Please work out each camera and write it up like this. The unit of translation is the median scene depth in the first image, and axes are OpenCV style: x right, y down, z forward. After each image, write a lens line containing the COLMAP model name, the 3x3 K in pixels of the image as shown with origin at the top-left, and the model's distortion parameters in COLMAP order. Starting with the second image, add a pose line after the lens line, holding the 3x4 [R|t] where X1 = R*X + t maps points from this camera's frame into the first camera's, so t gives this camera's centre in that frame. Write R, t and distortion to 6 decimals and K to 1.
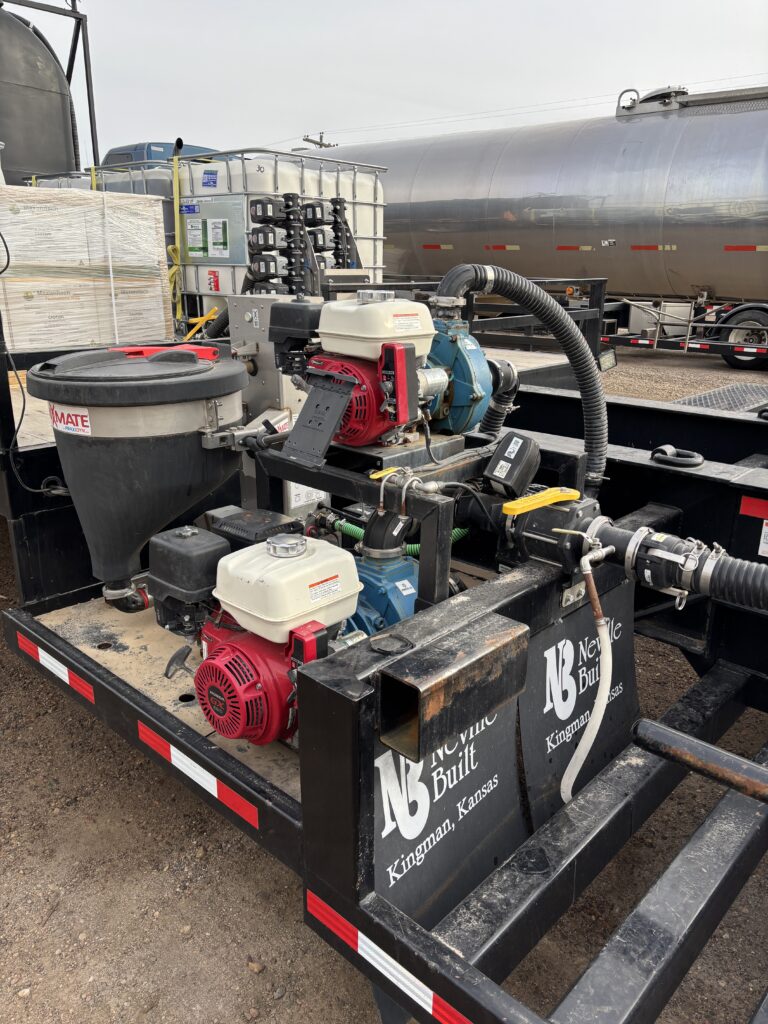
lens RADIAL K [[775.2, 0, 382.5], [0, 775.2, 513.1], [0, 0, 1]] dist [0.032210, -0.026694]
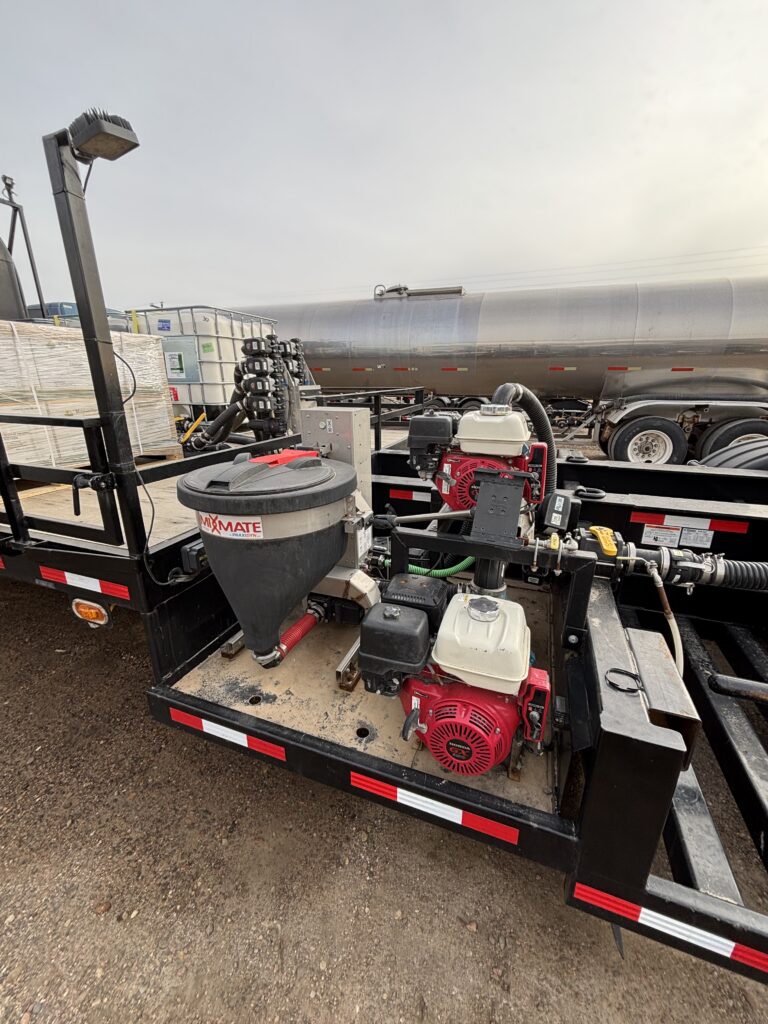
lens RADIAL K [[412.5, 0, 379.7], [0, 412.5, 508.5], [0, 0, 1]] dist [-0.000804, 0.000776]
pose [[0.925106, -0.129930, 0.356787, -0.251706], [0.130546, 0.991188, 0.022467, -0.079783], [-0.356562, 0.025793, 0.933915, 0.216754]]
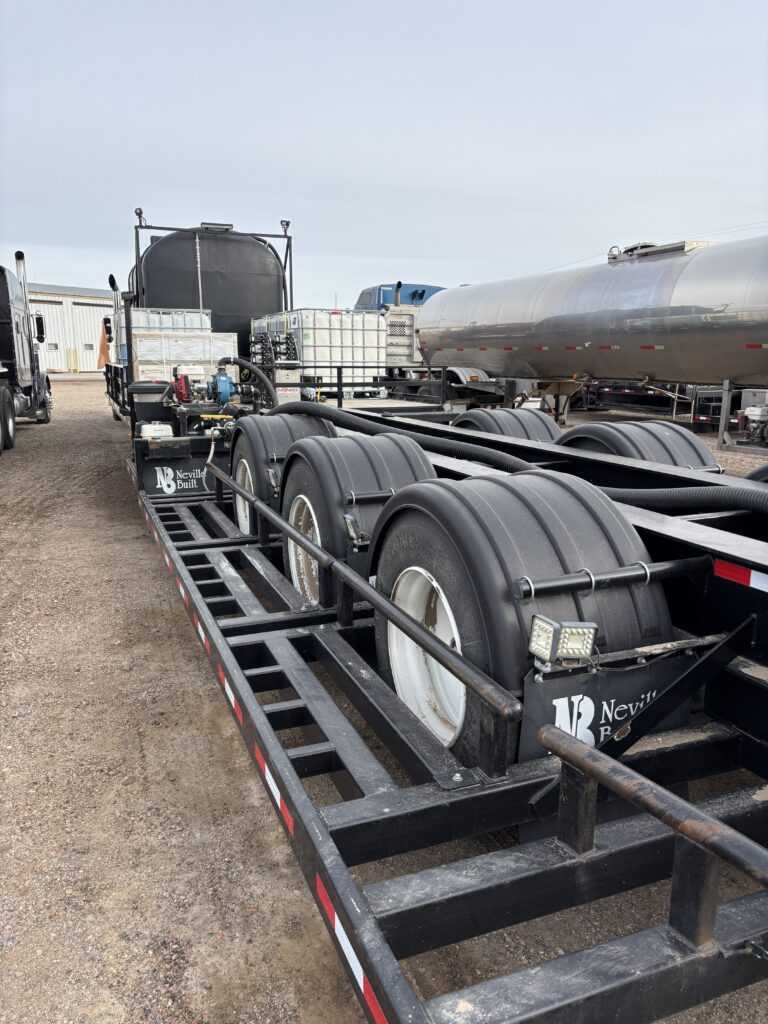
lens RADIAL K [[775.2, 0, 383.6], [0, 775.2, 511.3], [0, 0, 1]] dist [0.032210, -0.026694]
pose [[0.903555, 0.071551, -0.422455, 1.381103], [-0.123464, 0.987617, -0.096797, 0.379762], [0.410298, 0.139619, 0.901200, -1.085109]]
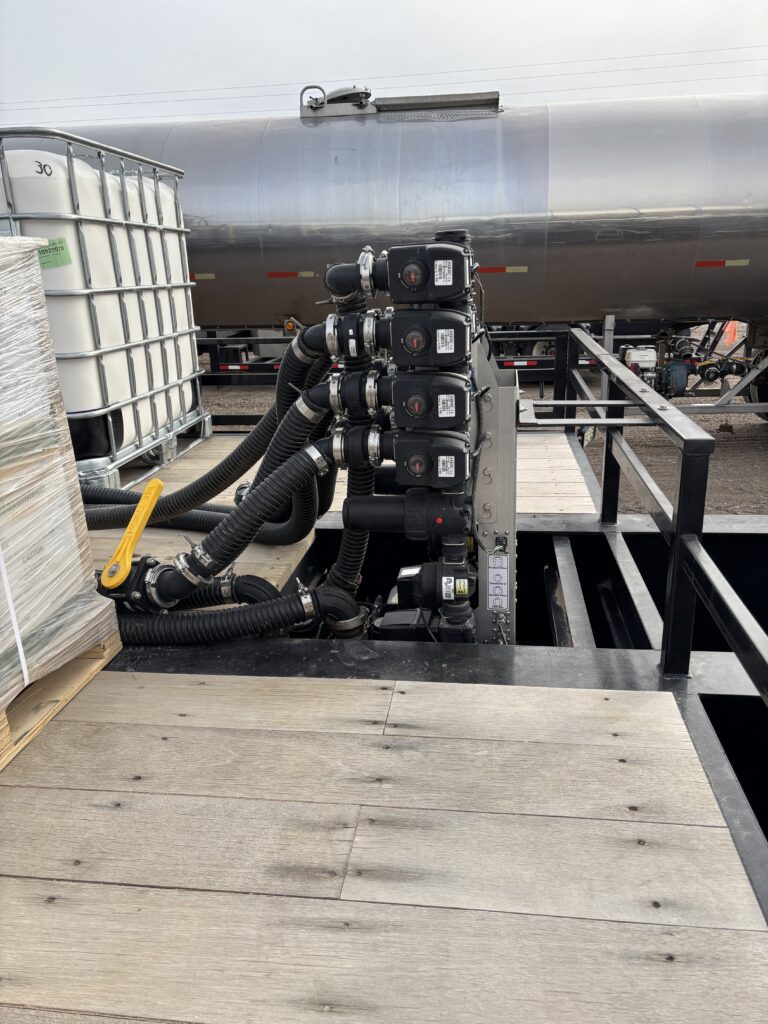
lens RADIAL K [[775.2, 0, 382.6], [0, 775.2, 515.2], [0, 0, 1]] dist [0.032210, -0.026694]
pose [[0.811969, -0.215600, 0.542422, -0.426730], [0.219187, 0.973898, 0.058994, -0.291780], [-0.540983, 0.070991, 0.838032, 0.672362]]
